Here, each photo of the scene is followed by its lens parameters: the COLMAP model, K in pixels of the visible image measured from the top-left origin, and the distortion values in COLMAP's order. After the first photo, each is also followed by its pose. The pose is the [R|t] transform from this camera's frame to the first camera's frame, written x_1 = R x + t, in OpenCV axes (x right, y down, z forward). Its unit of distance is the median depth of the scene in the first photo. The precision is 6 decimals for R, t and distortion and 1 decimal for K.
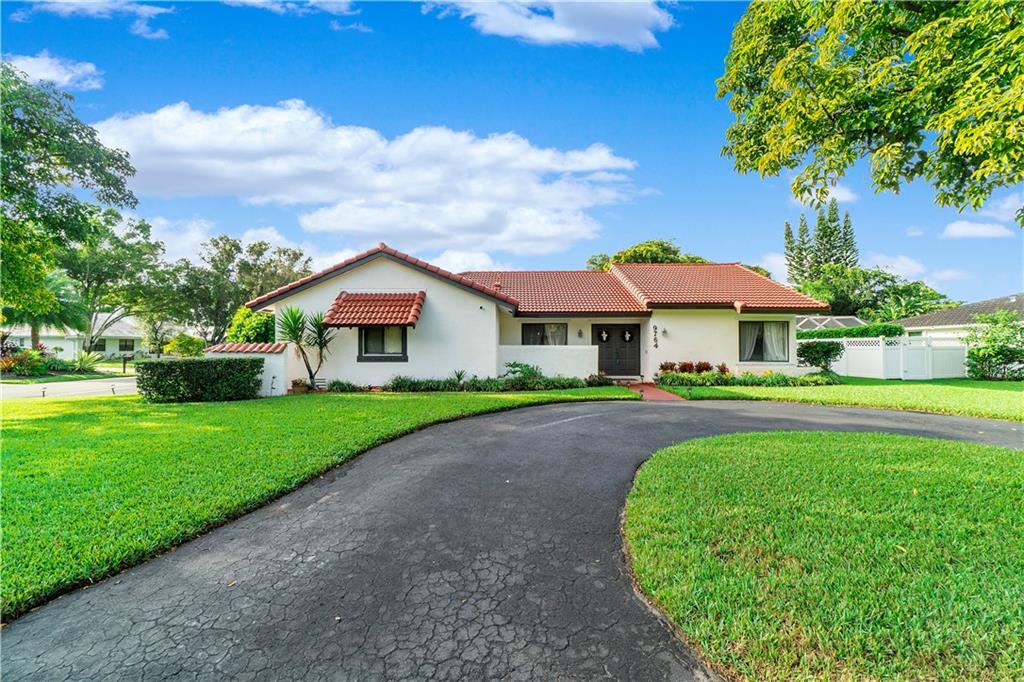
lens RADIAL K [[442.6, 0, 510.5], [0, 442.6, 339.9], [0, 0, 1]] dist [-0.005279, 0.001746]
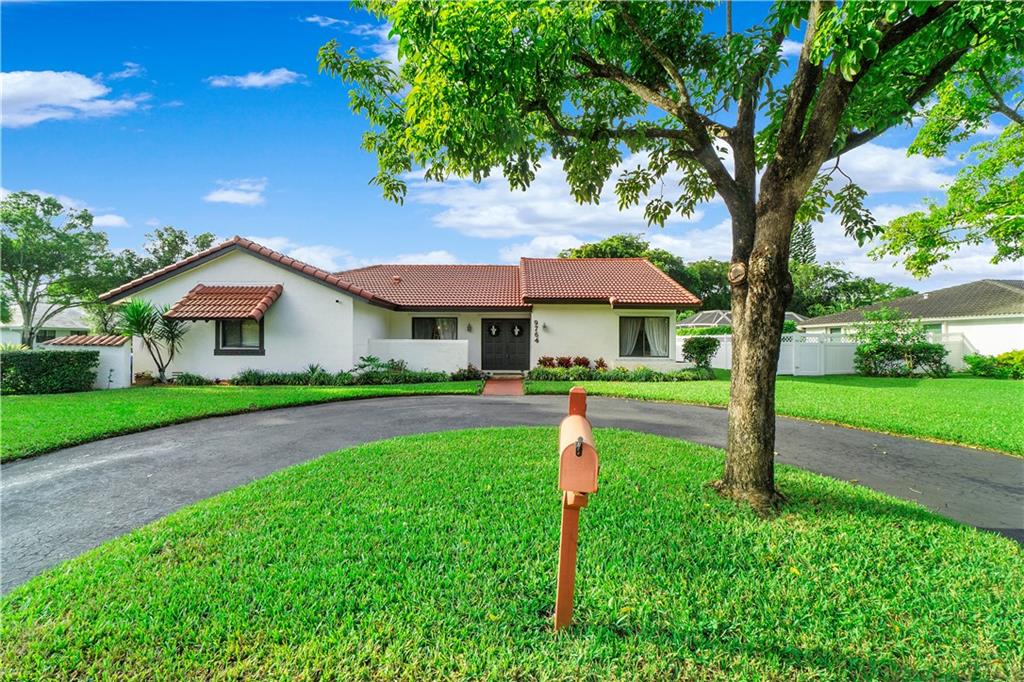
lens RADIAL K [[442.6, 0, 510.0], [0, 442.6, 341.0], [0, 0, 1]] dist [-0.005279, 0.001746]
pose [[0.999925, 0.005682, 0.010812, 0.261250], [-0.005861, 0.999846, 0.016521, -0.002116], [-0.010716, -0.016583, 0.999805, -0.002679]]
